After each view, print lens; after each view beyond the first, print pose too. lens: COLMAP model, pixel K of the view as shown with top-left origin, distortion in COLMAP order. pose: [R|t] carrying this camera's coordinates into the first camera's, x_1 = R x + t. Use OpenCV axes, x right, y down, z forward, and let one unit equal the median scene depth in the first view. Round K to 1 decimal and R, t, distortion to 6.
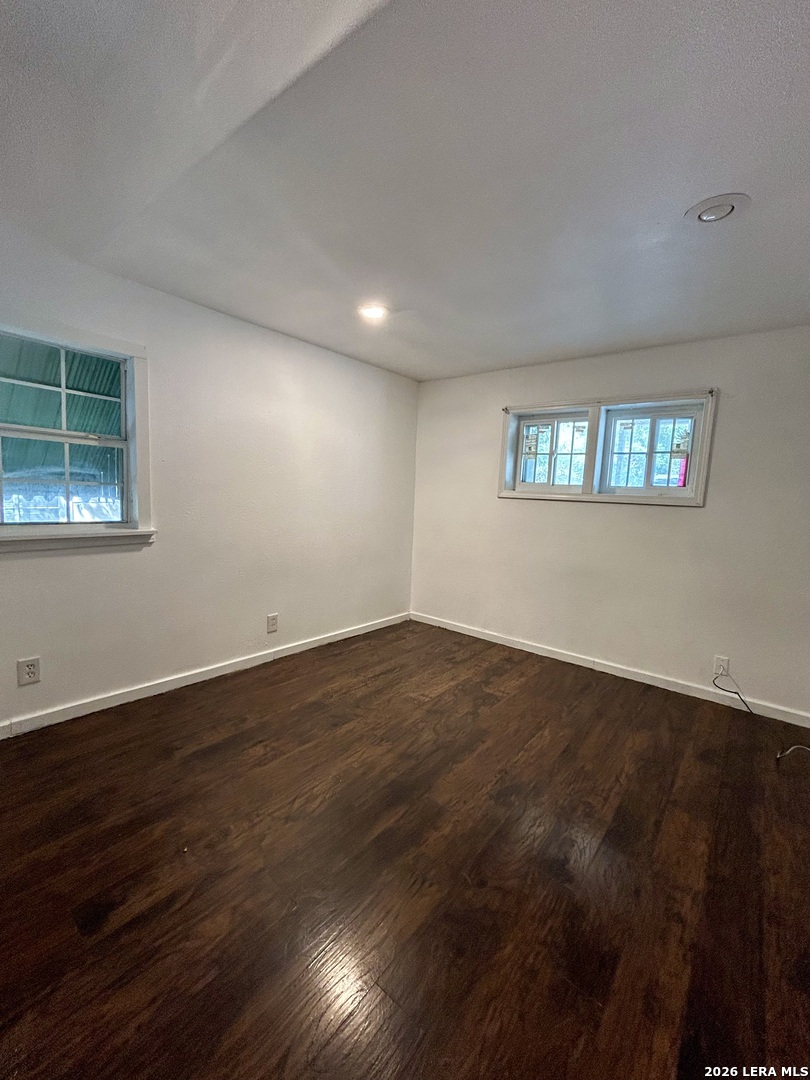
lens RADIAL K [[435.4, 0, 424.5], [0, 435.4, 538.0], [0, 0, 1]] dist [0.000464, 0.000405]
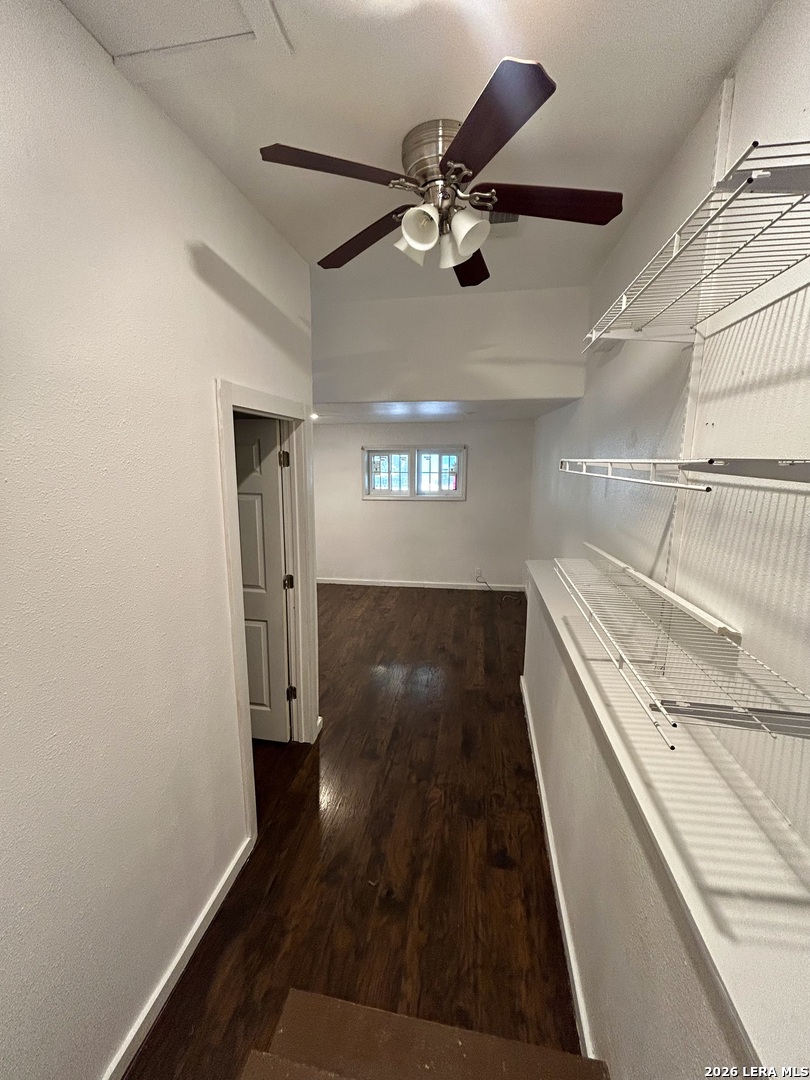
lens RADIAL K [[435.4, 0, 424.5], [0, 435.4, 538.0], [0, 0, 1]] dist [0.000464, 0.000405]
pose [[0.860567, -0.137914, 0.490310, -0.533345], [0.084884, 0.988015, 0.128924, -0.166850], [-0.502214, -0.069329, 0.861960, -0.658246]]
